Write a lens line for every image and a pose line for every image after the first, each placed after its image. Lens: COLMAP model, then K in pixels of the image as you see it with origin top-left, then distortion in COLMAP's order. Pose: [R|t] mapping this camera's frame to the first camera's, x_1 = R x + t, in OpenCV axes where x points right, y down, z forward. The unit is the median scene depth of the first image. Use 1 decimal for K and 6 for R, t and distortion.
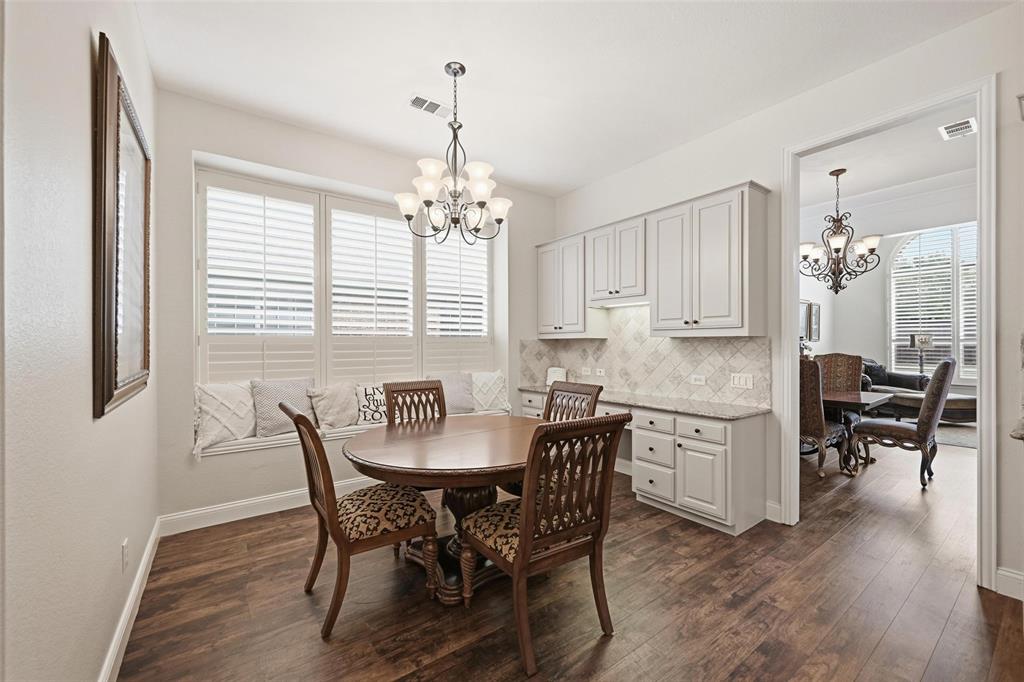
lens RADIAL K [[398.6, 0, 512.0], [0, 398.6, 341.0], [0, 0, 1]] dist [-0.000221, -0.000084]
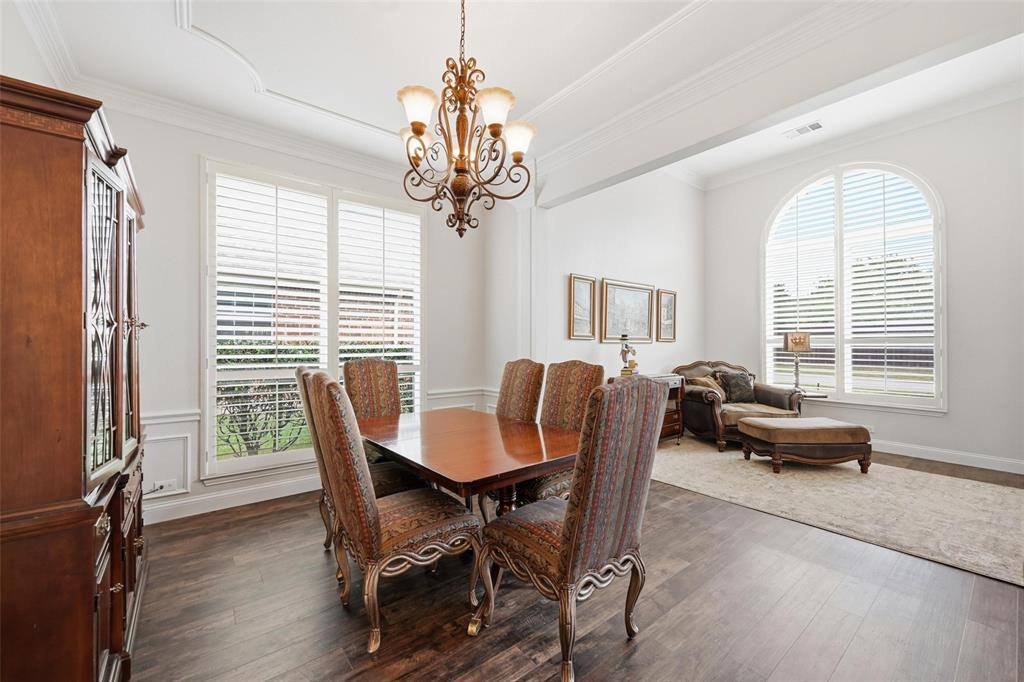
lens RADIAL K [[407.6, 0, 513.7], [0, 407.6, 341.4], [0, 0, 1]] dist [0.000633, -0.000016]
pose [[0.998745, 0.008925, 0.049278, 0.477796], [-0.009040, 0.999957, 0.002110, 0.002446], [-0.049257, -0.002553, 0.998783, 0.289030]]
